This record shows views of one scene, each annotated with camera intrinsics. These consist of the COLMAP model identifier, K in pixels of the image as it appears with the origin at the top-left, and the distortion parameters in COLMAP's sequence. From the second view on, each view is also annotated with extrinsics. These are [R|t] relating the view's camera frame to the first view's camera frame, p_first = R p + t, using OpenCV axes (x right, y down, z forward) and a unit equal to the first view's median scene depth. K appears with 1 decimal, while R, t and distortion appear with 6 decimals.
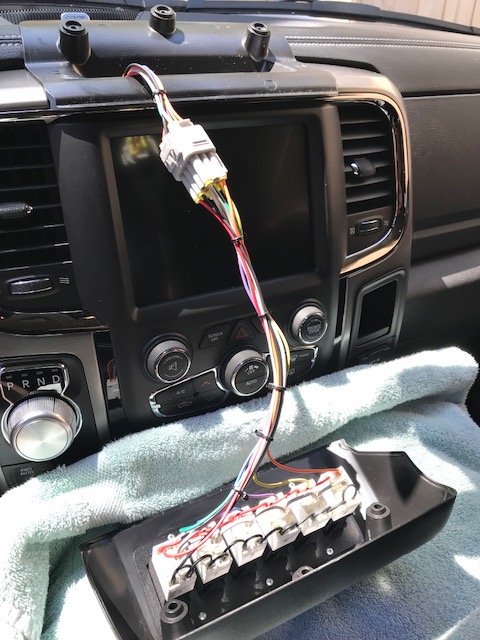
lens RADIAL K [[537.9, 0, 240.0], [0, 537.9, 320.0], [0, 0, 1]] dist [0.002737, -0.013572]
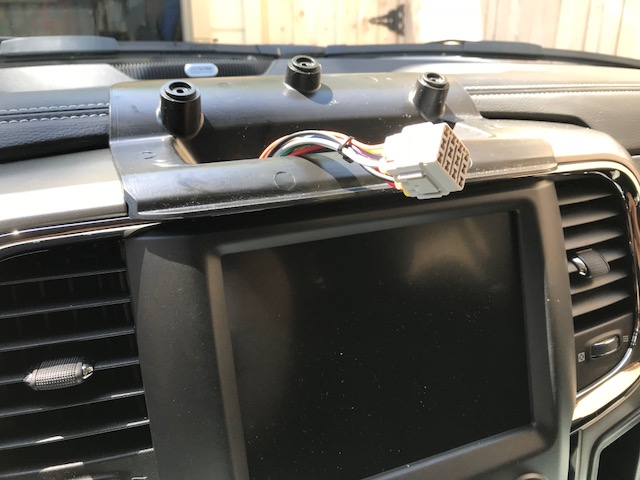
lens RADIAL K [[528.7, 0, 320.0], [0, 528.7, 240.0], [0, 0, 1]] dist [-0.010519, -0.010251]
pose [[0.996104, -0.008487, -0.087773, -0.058605], [-0.007325, 0.983954, -0.178271, -0.202533], [0.087877, 0.178219, 0.980059, 0.327794]]
